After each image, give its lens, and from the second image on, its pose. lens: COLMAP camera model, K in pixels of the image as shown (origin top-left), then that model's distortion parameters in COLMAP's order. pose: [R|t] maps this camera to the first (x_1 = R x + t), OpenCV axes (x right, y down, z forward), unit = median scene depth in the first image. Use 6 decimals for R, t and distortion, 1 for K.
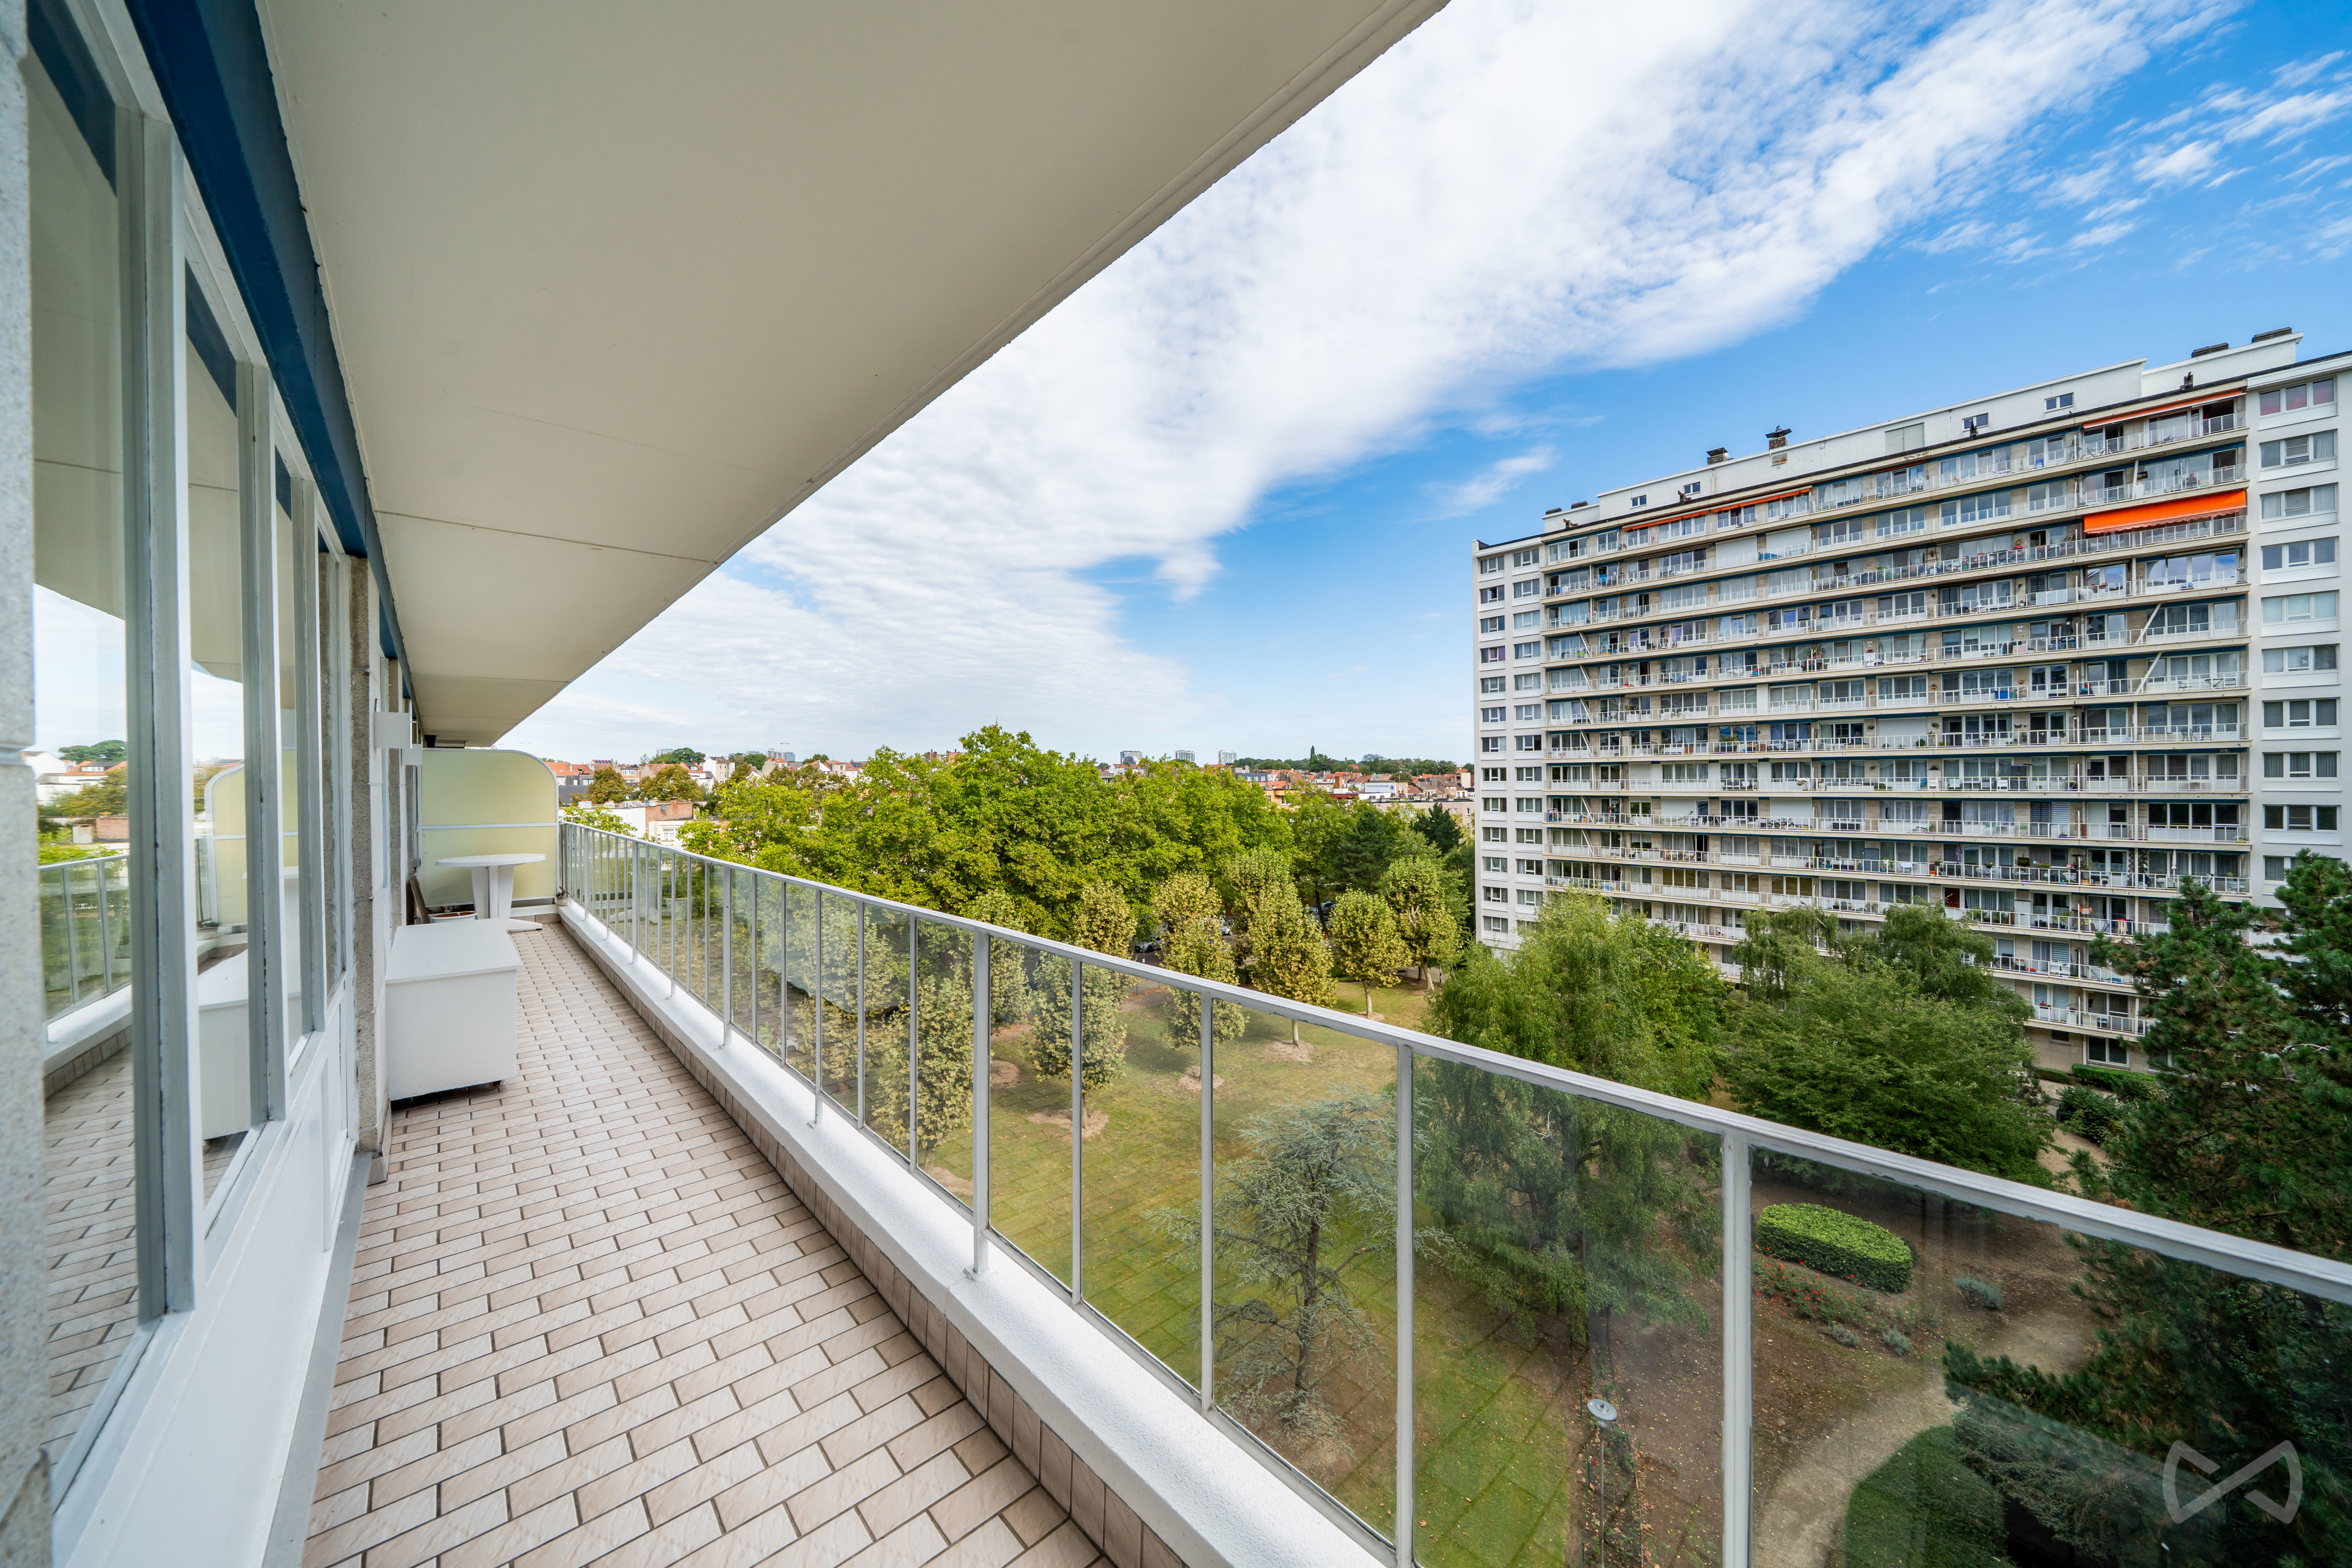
lens RADIAL K [[804.7, 0, 1172.3], [0, 804.7, 784.1], [0, 0, 1]] dist [-0.007489, 0.000470]
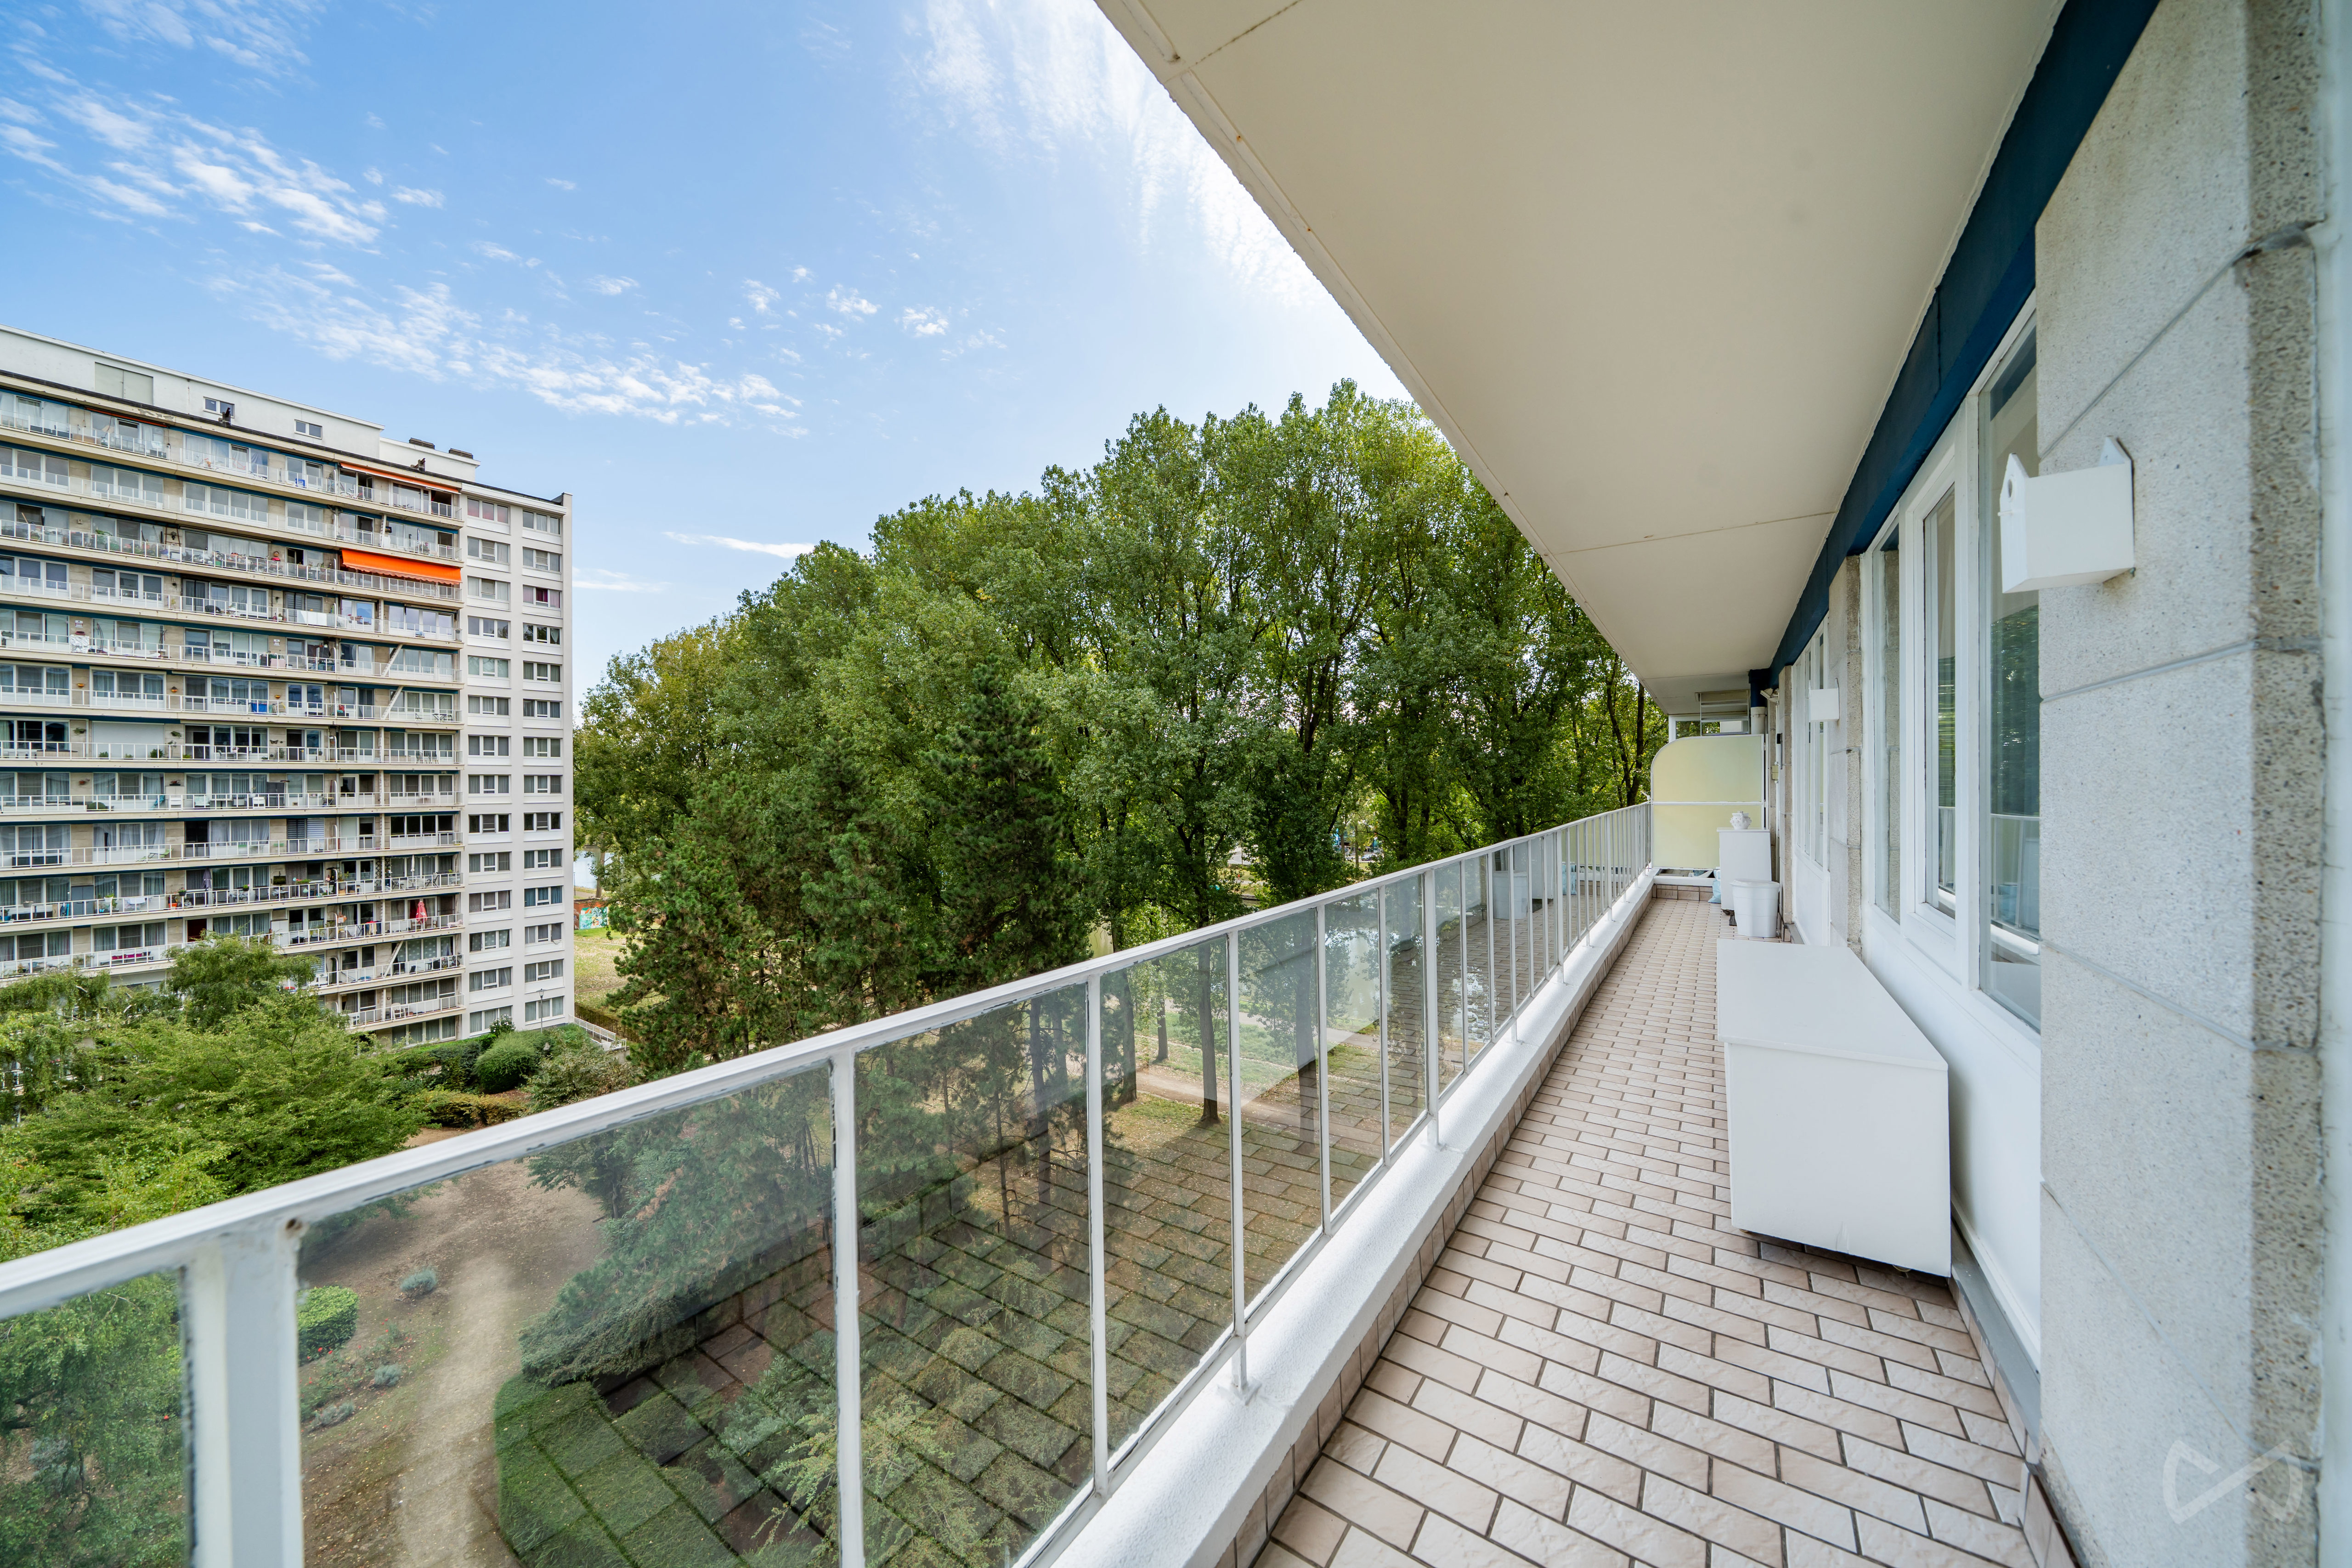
lens RADIAL K [[804.7, 0, 1169.1], [0, 804.7, 788.6], [0, 0, 1]] dist [-0.007489, 0.000470]
pose [[-0.221075, 0.005005, 0.975244, -0.134397], [0.012203, 0.999923, -0.002365, 0.000690], [-0.975180, 0.011378, -0.221119, 0.152766]]
